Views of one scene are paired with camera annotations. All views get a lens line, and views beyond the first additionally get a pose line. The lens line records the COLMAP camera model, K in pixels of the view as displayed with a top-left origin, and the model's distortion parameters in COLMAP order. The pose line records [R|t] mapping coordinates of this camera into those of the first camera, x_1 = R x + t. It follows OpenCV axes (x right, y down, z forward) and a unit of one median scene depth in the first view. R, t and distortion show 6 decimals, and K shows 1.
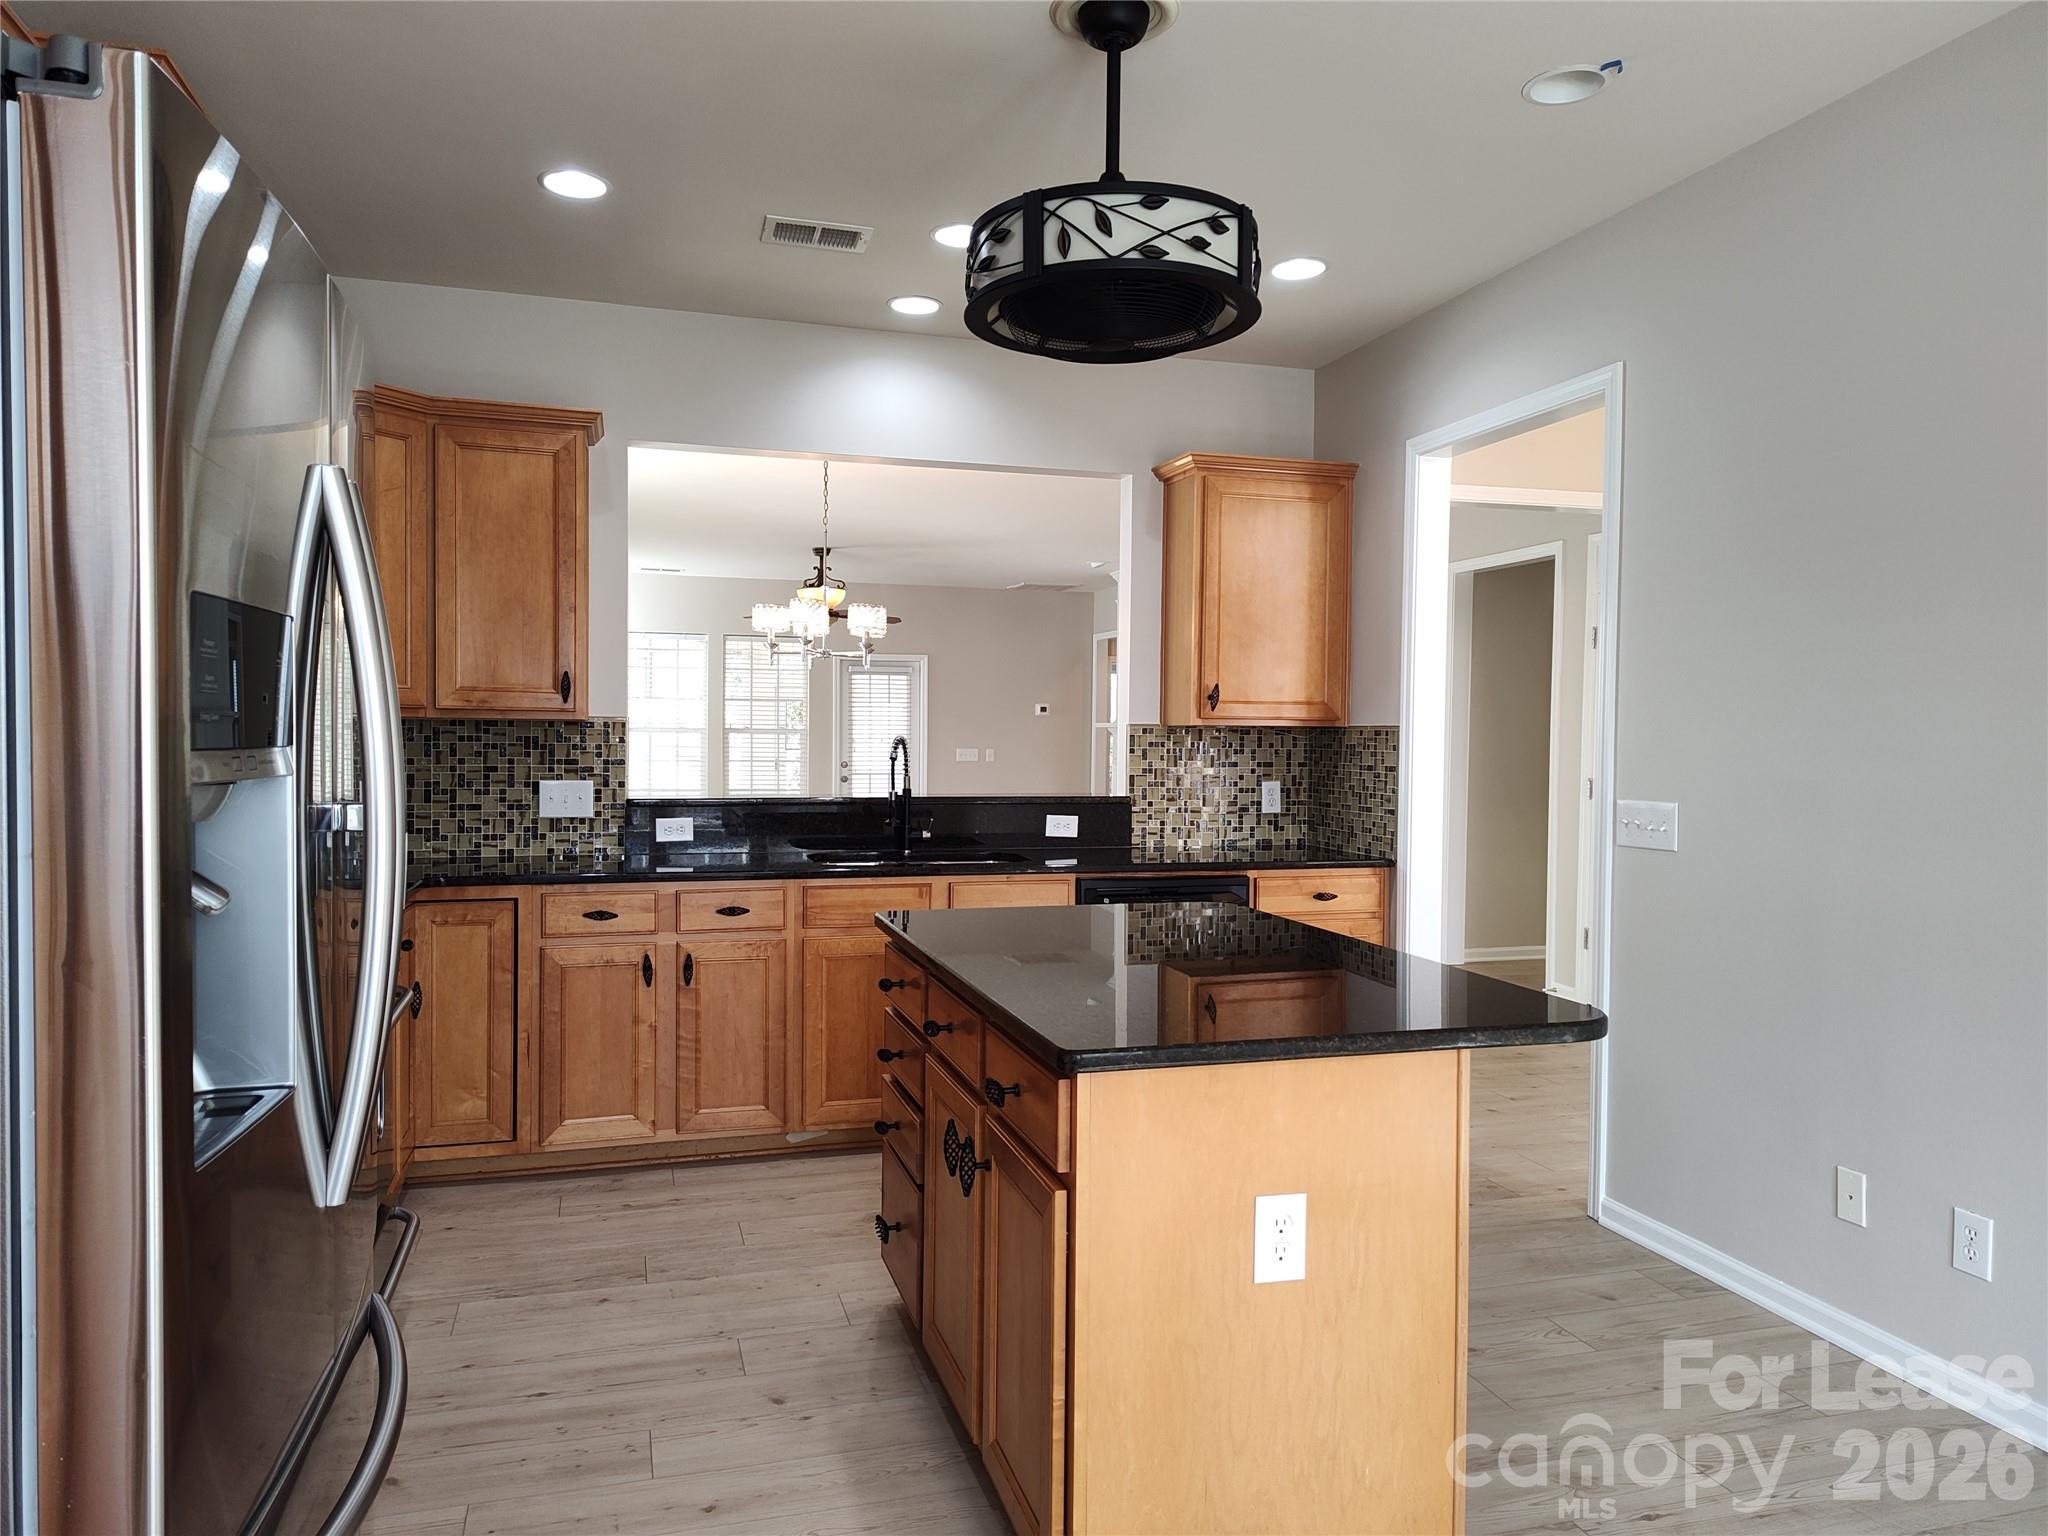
lens RADIAL K [[1380.4, 0, 1019.6], [0, 1380.4, 775.9], [0, 0, 1]] dist [0.062265, -0.080409]
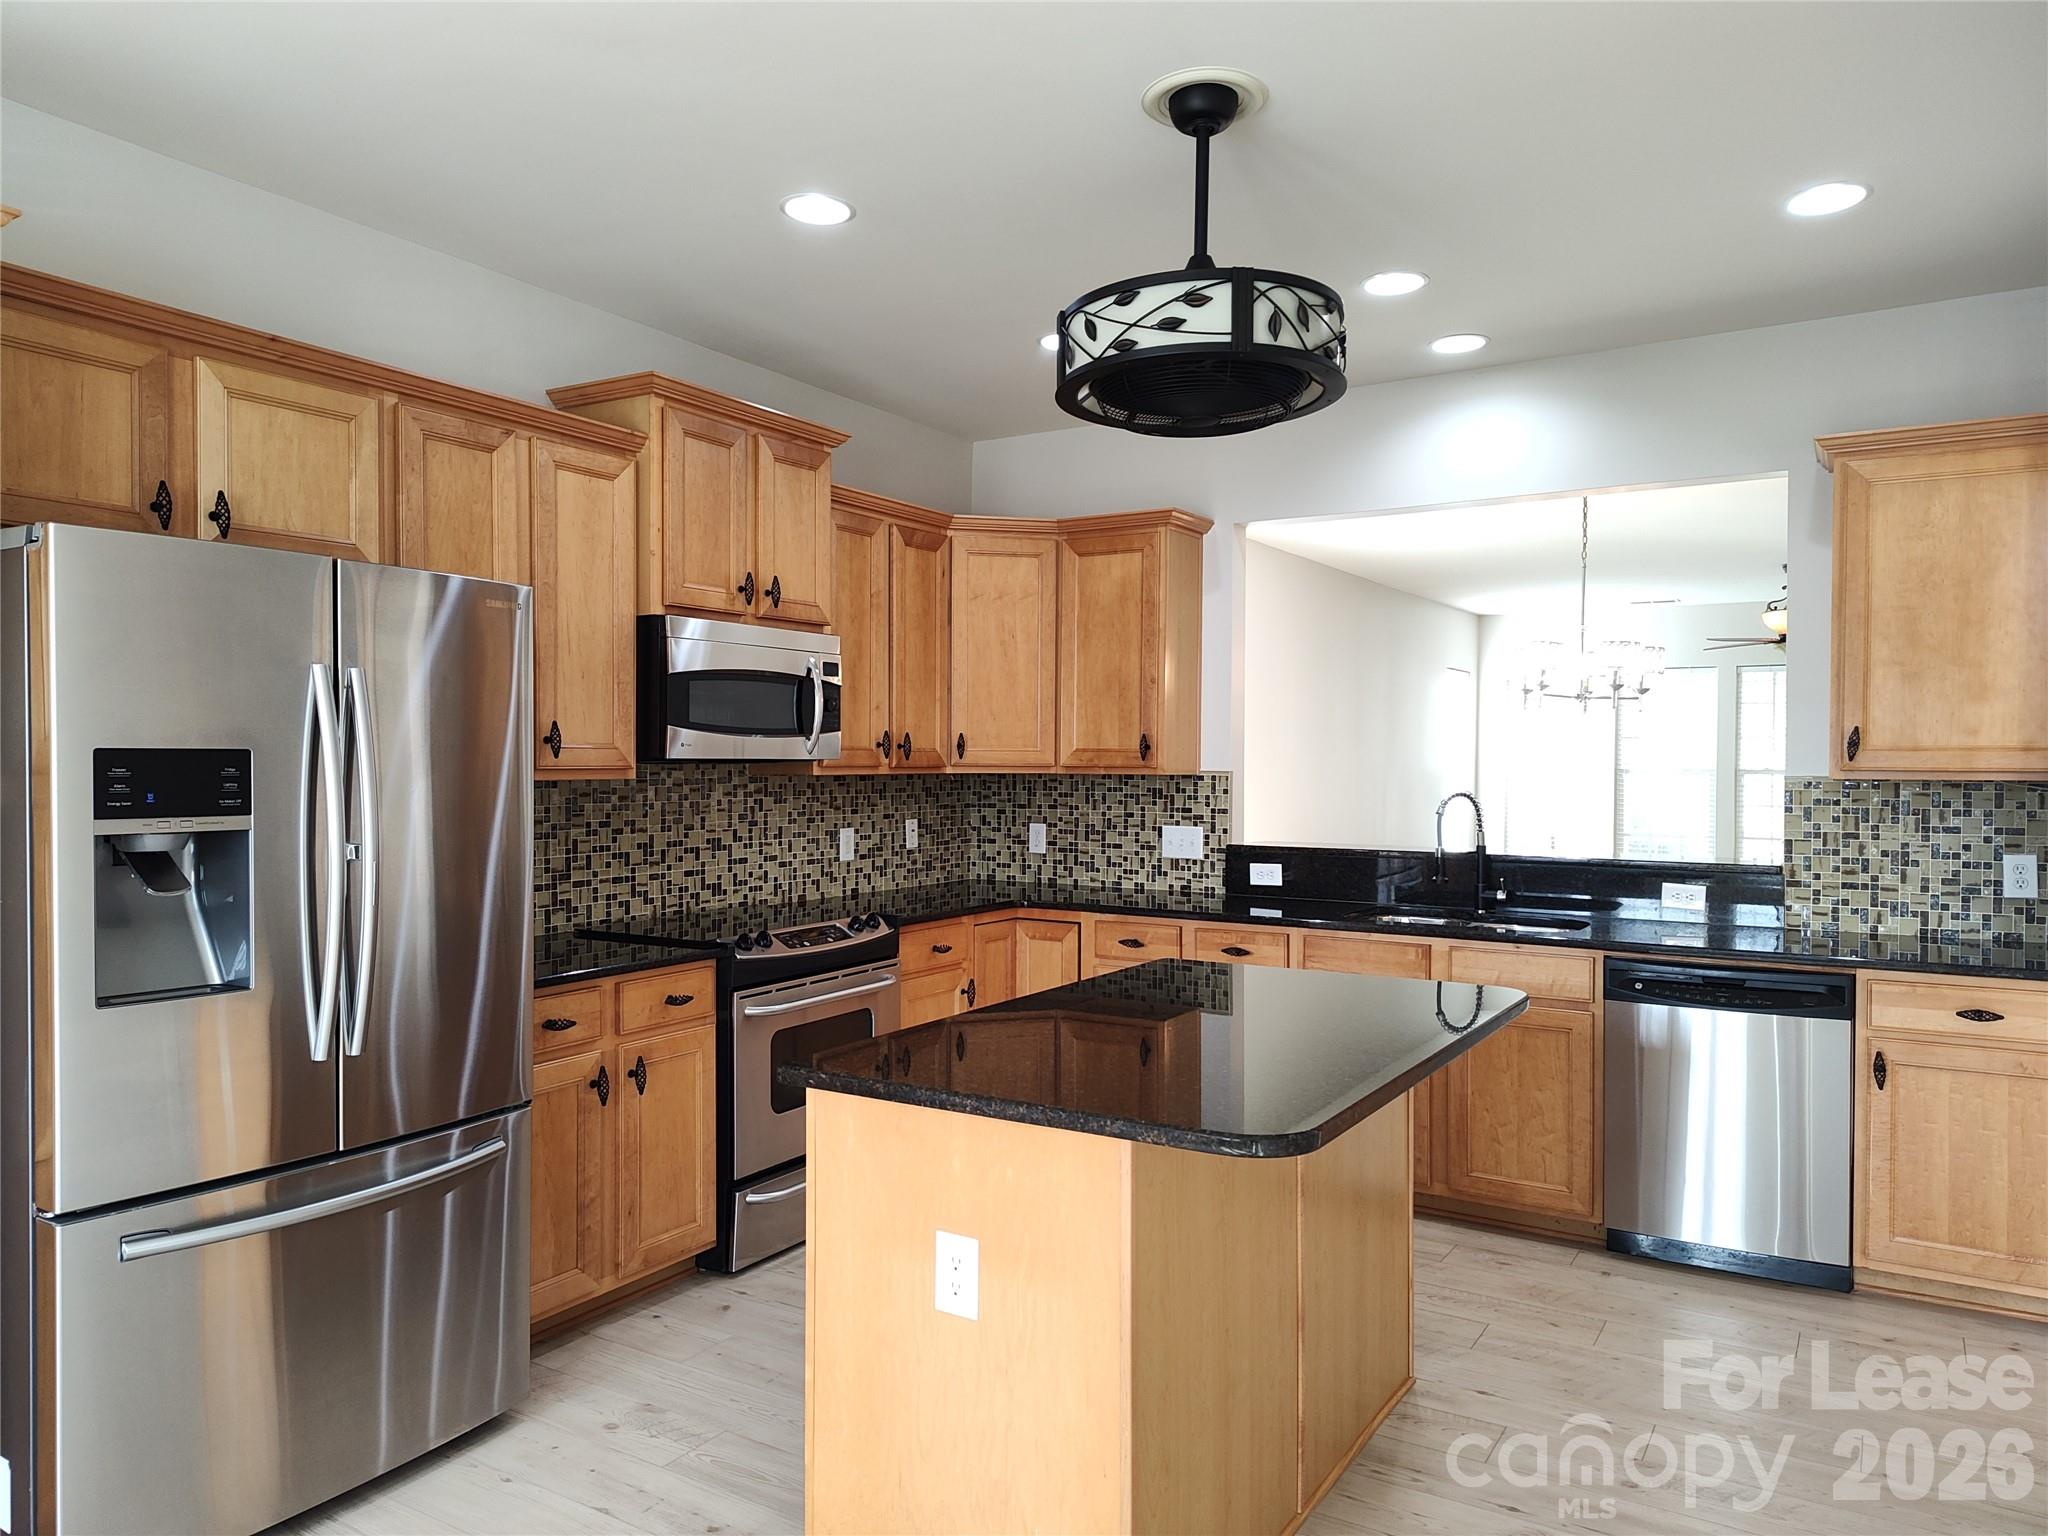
lens RADIAL K [[1380.4, 0, 1019.6], [0, 1380.4, 775.9], [0, 0, 1]] dist [0.062265, -0.080409]
pose [[0.665481, 0.001457, -0.746413, 0.440269], [-0.021224, 0.999631, -0.016971, -0.016132], [0.746113, 0.027136, 0.665266, 0.131939]]
